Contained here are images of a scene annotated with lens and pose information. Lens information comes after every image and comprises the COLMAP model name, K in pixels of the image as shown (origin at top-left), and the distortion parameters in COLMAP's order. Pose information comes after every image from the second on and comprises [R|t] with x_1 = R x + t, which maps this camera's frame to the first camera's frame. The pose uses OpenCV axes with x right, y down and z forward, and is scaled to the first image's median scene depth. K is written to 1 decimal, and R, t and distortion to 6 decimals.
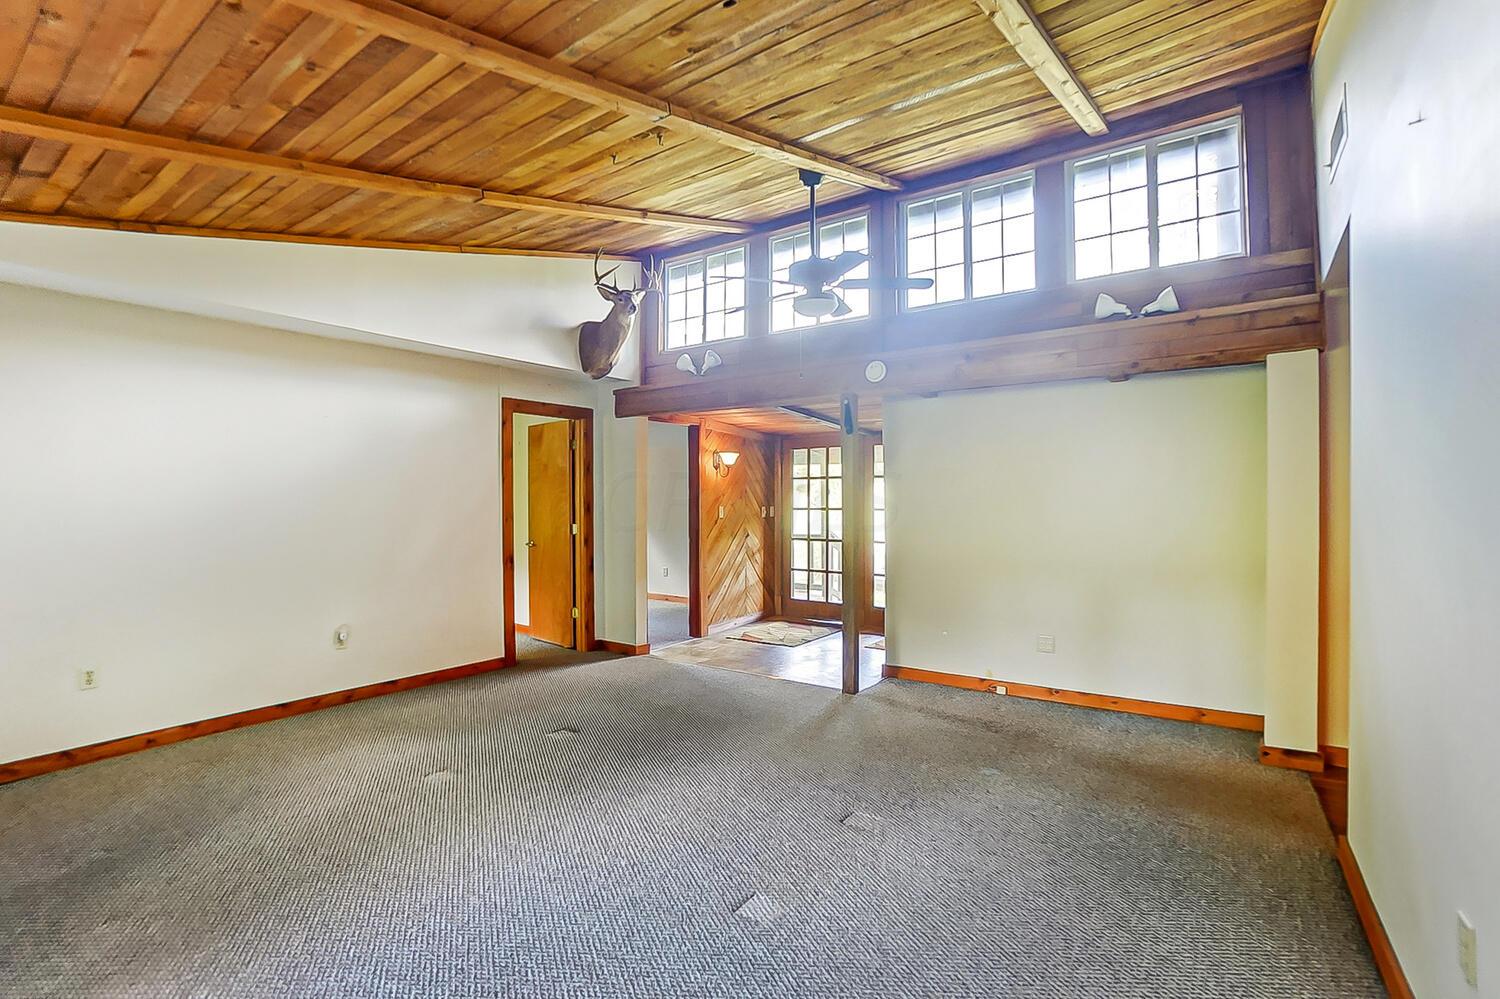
lens RADIAL K [[649.1, 0, 749.6], [0, 649.1, 487.1], [0, 0, 1]] dist [-0.000075, 0.000037]
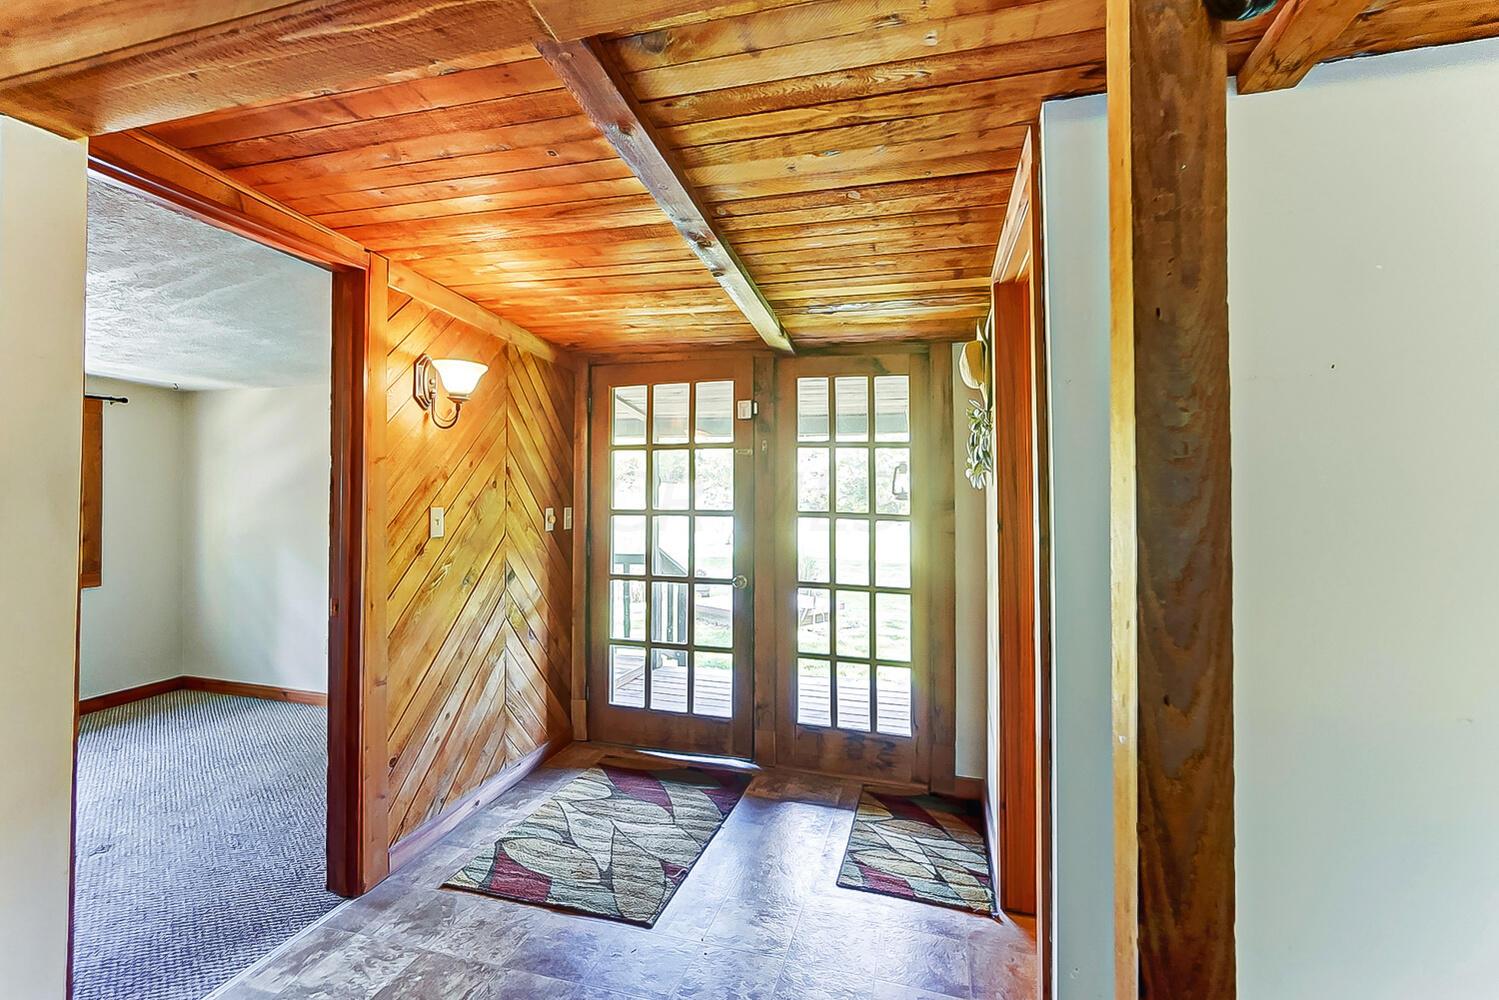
lens RADIAL K [[648.7, 0, 749.1], [0, 648.7, 487.6], [0, 0, 1]] dist [-0.000075, 0.000037]
pose [[0.940177, 0.010453, 0.340525, -0.001752], [-0.008293, 0.999935, -0.007799, 0.018838], [-0.340585, 0.004509, 0.940203, 0.547241]]
